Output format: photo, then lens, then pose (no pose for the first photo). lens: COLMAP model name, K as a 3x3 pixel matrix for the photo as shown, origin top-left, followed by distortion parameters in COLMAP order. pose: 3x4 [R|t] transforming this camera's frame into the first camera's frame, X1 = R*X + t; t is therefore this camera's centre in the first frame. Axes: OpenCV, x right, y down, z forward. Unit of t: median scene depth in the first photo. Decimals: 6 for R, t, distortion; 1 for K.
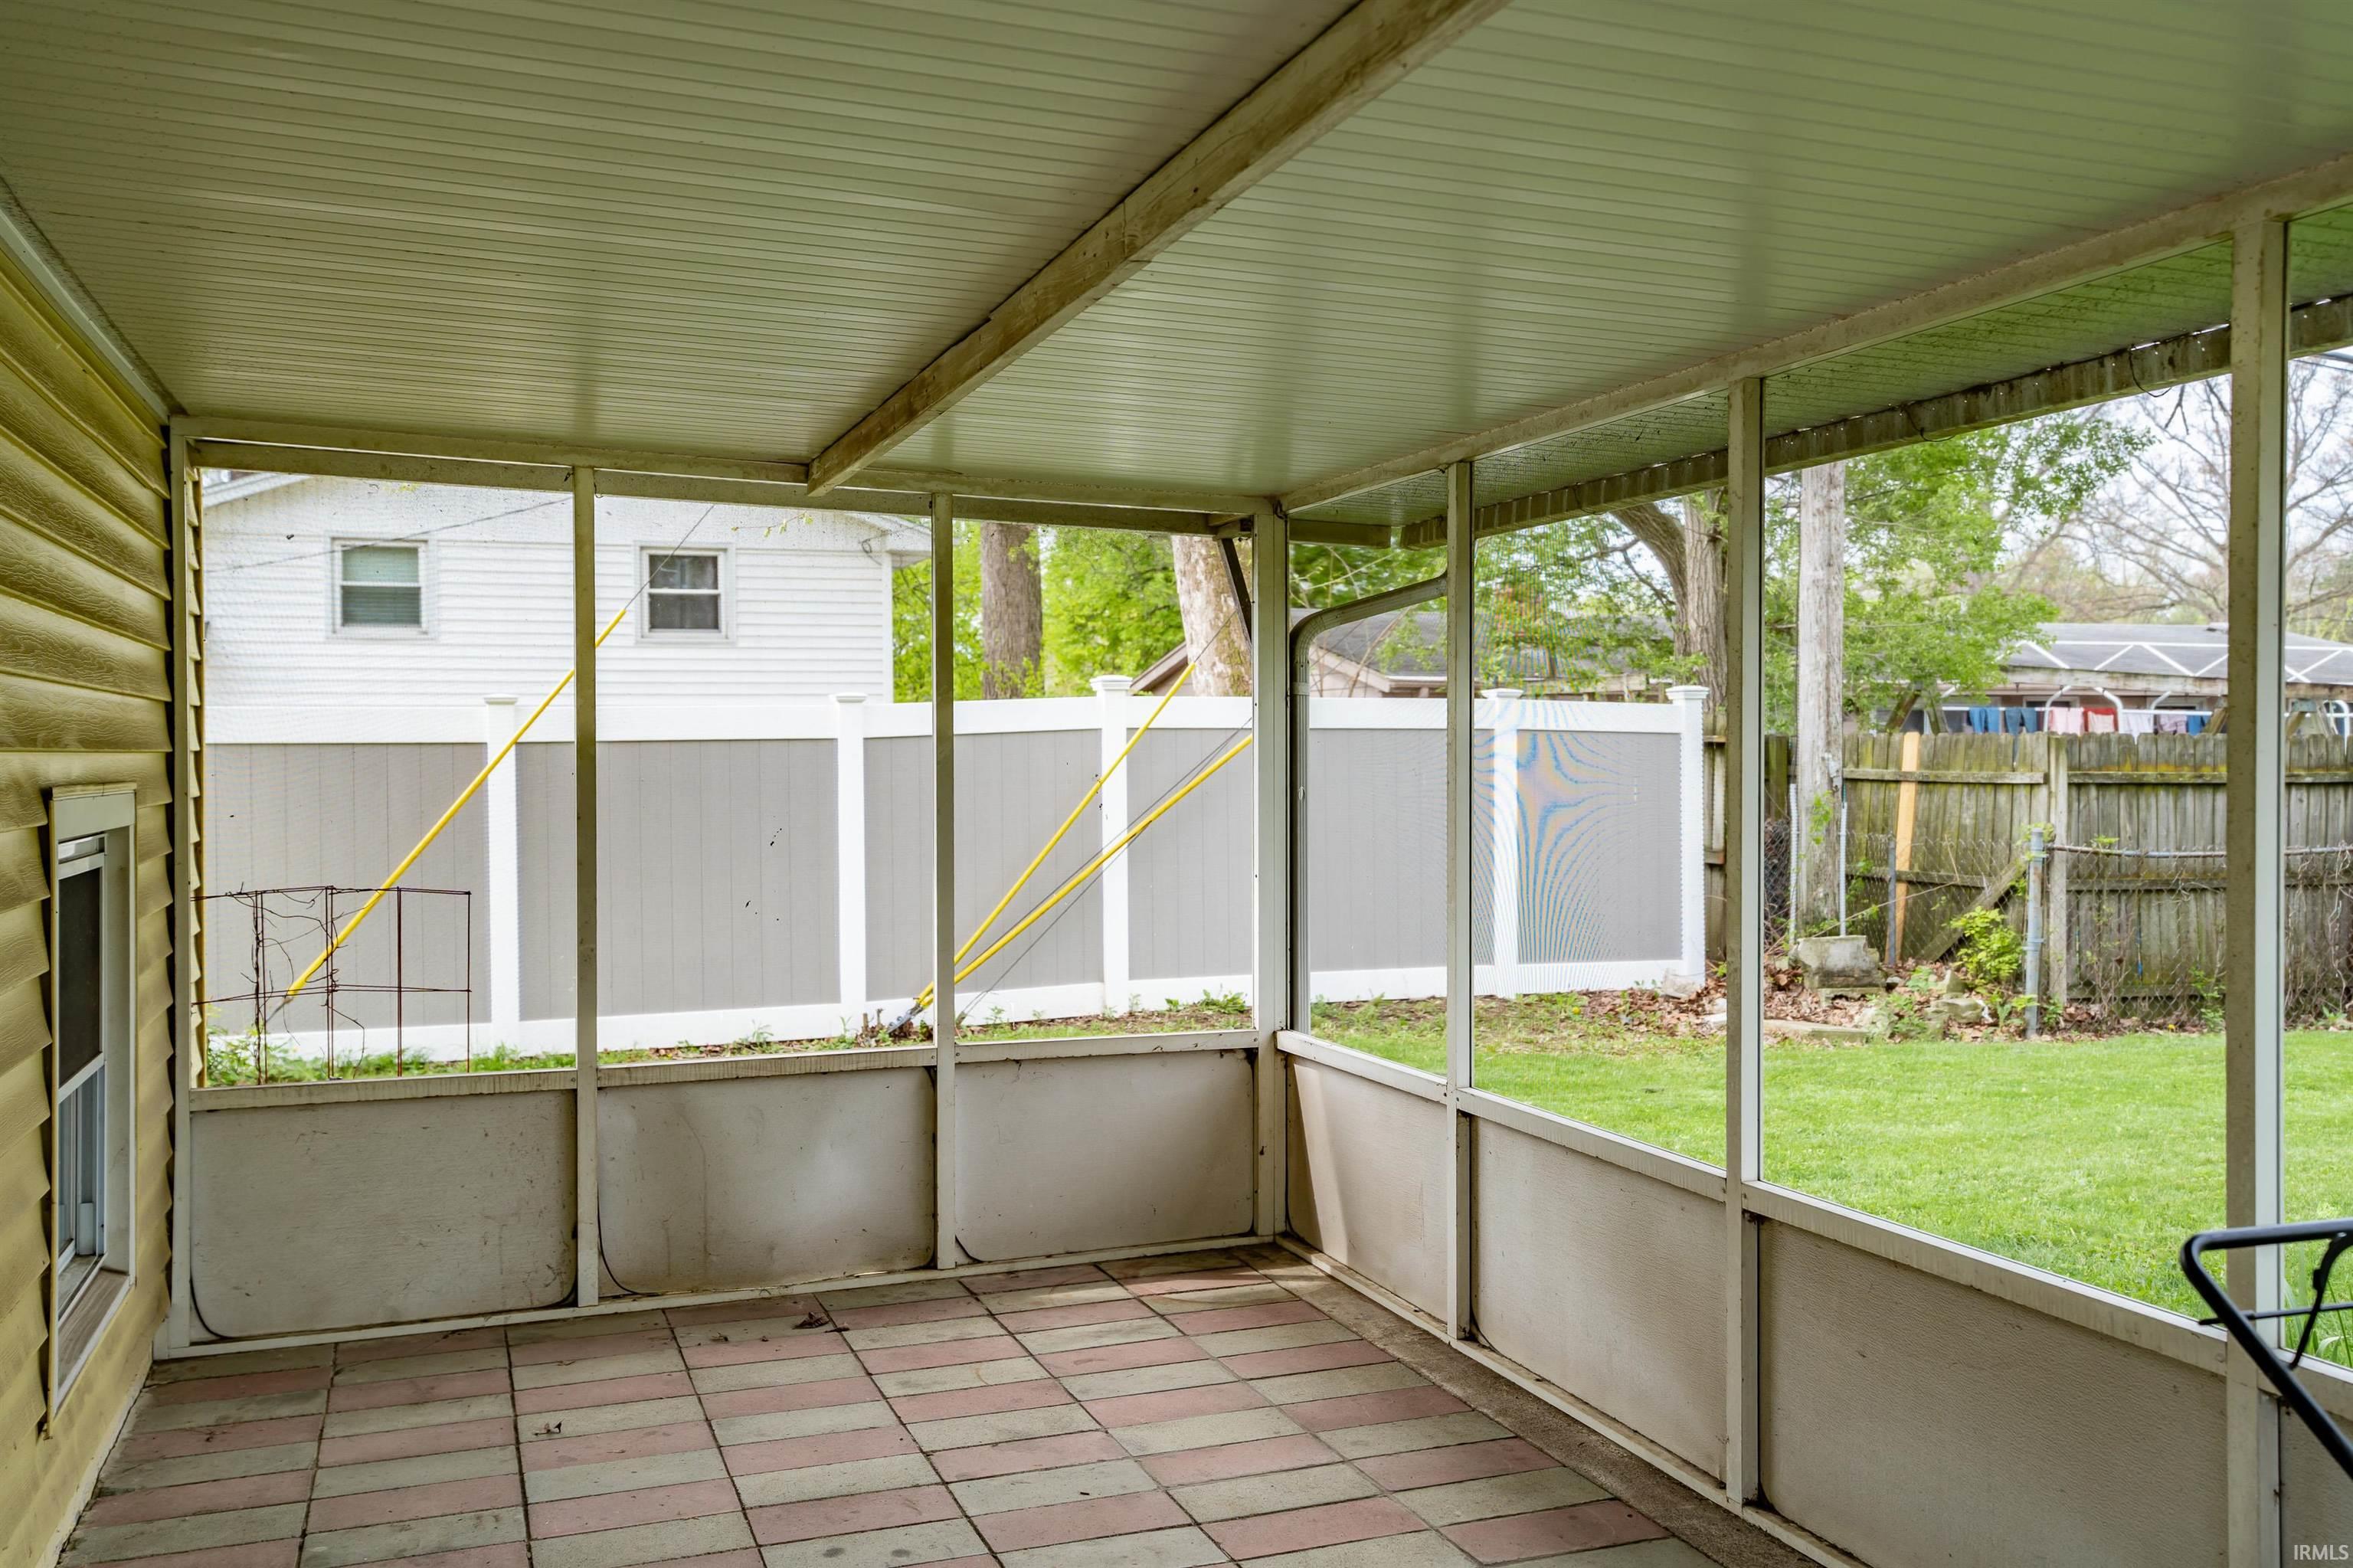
lens RADIAL K [[1862.8, 0, 1176.5], [0, 1862.8, 784.0], [0, 0, 1]] dist [-0.004779, -0.001943]
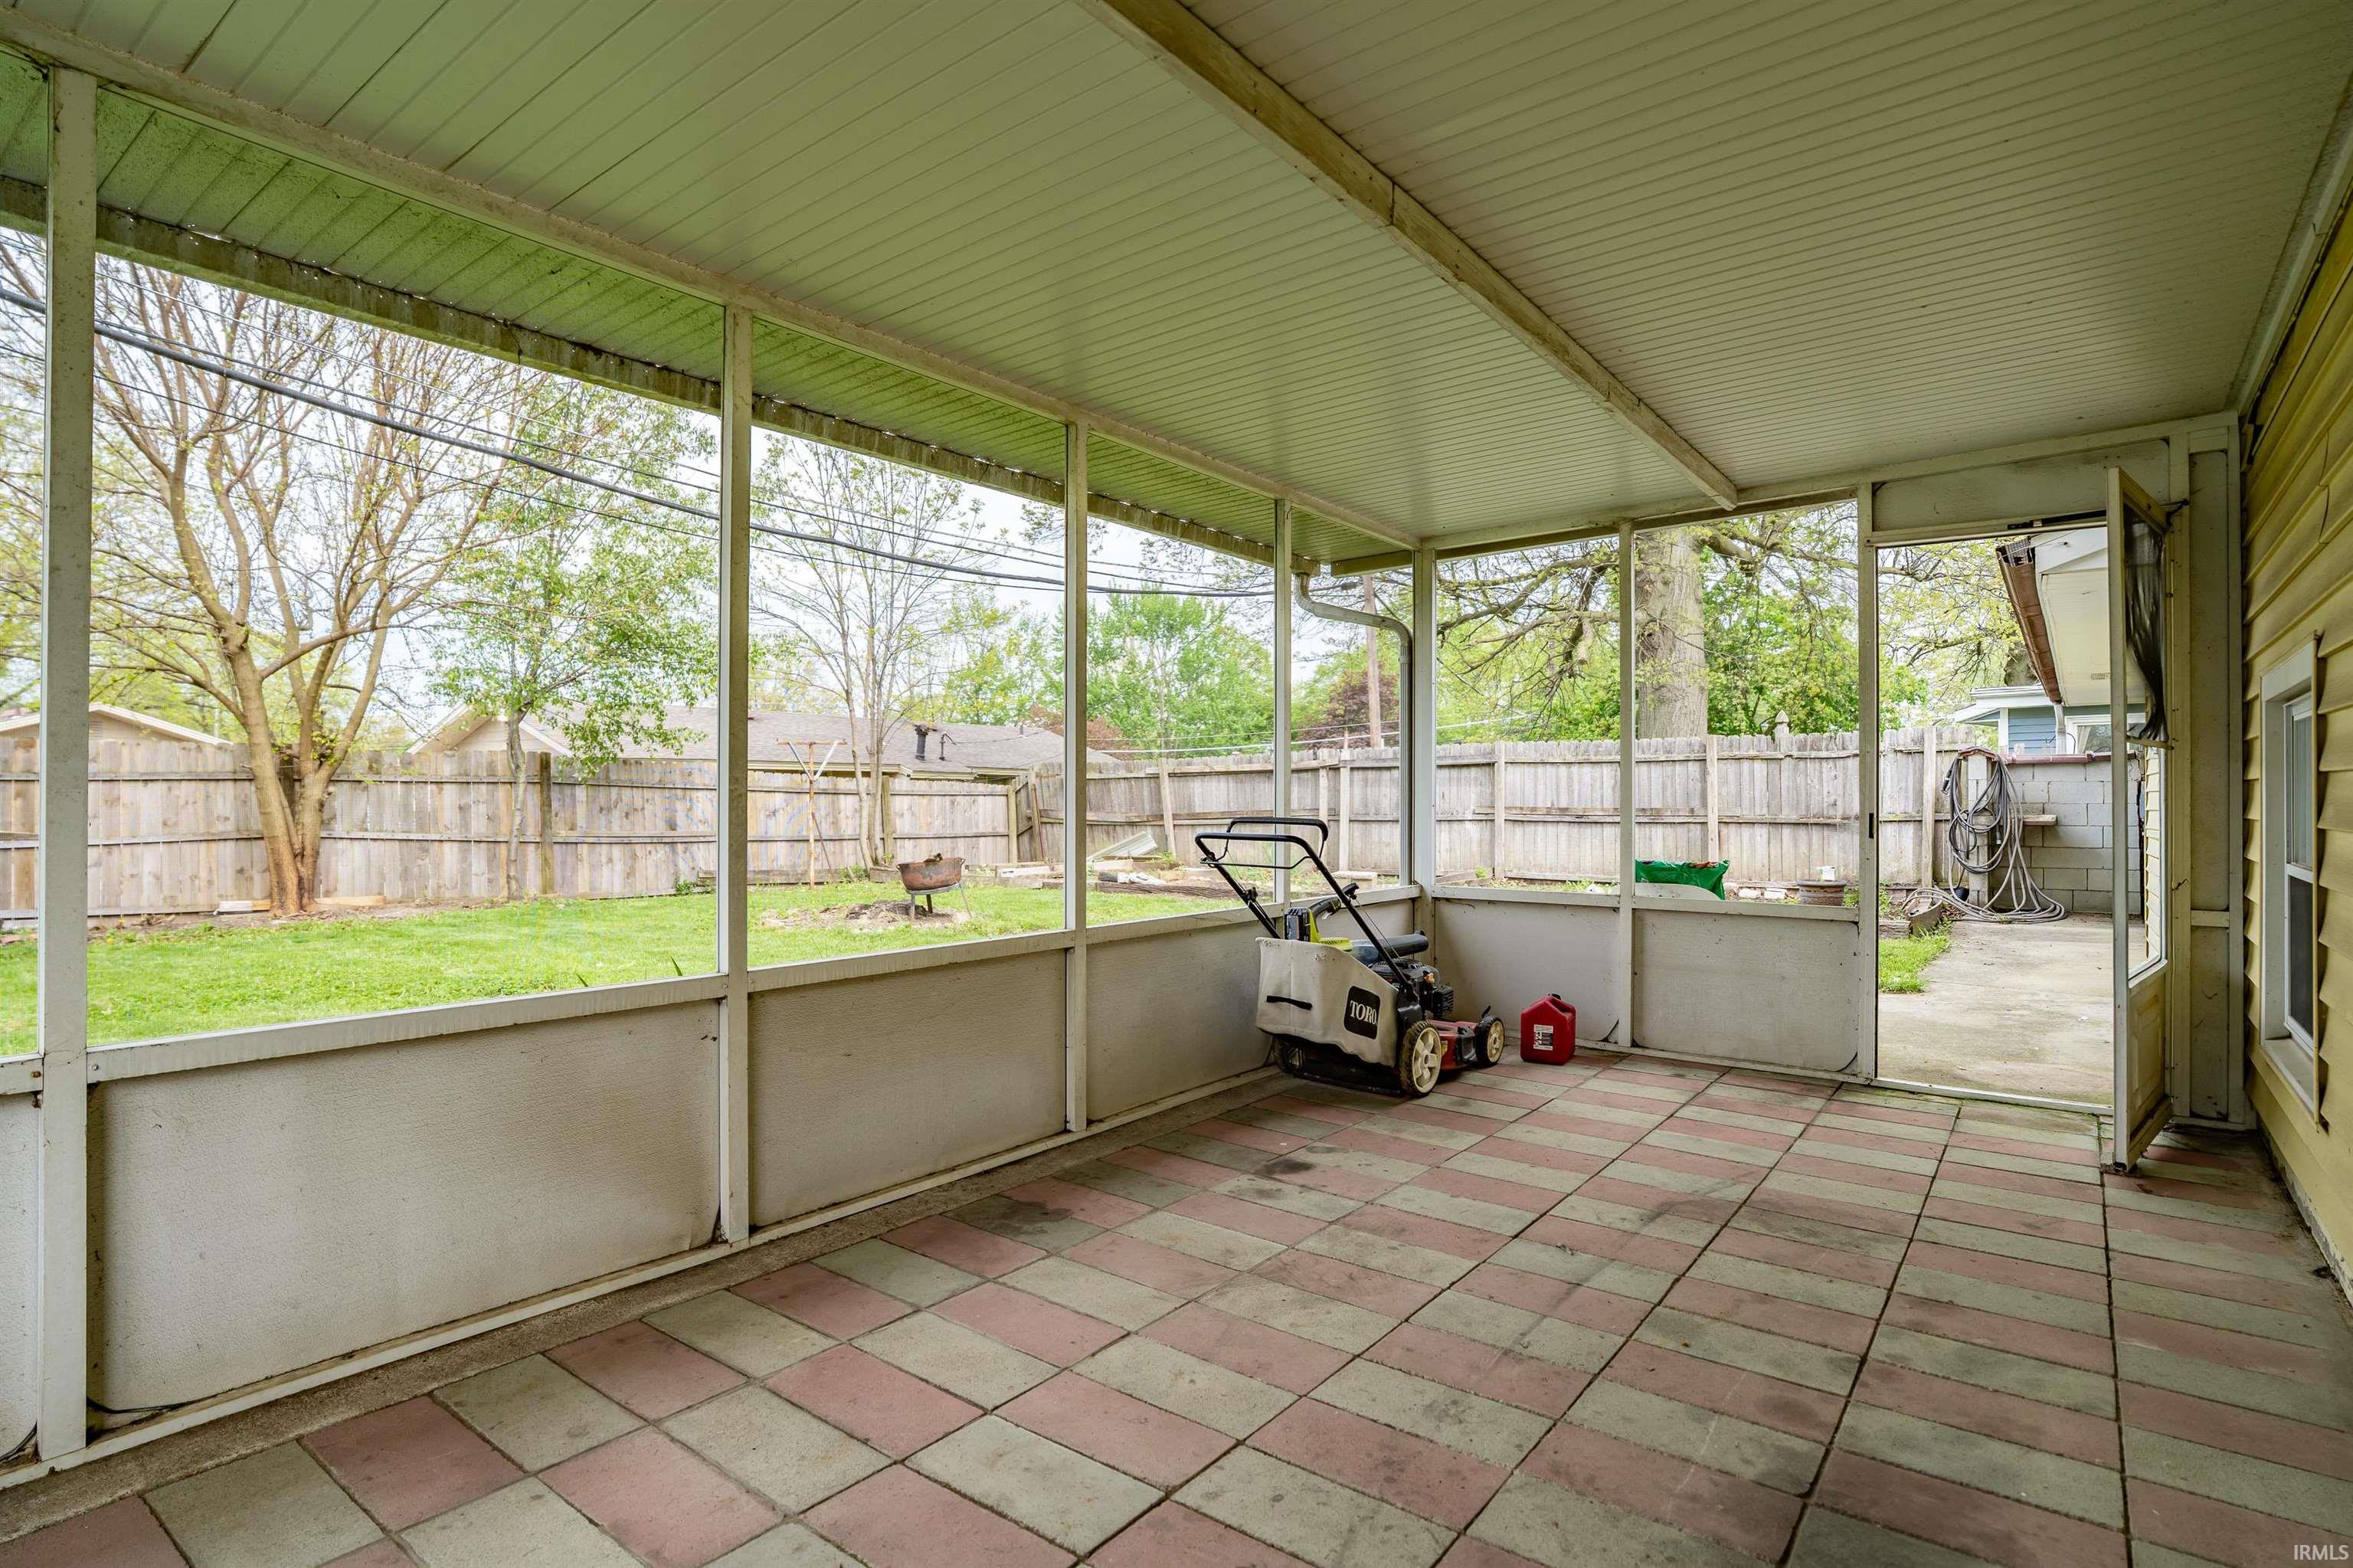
lens RADIAL K [[1210.7, 0, 1176.5], [0, 1210.7, 784.0], [0, 0, 1]] dist [-0.030146, 0.001487]
pose [[-0.514034, 0.009180, 0.857721, -0.465651], [0.007210, 0.999954, -0.006381, 0.091751], [-0.857740, 0.002904, -0.514076, 1.061653]]
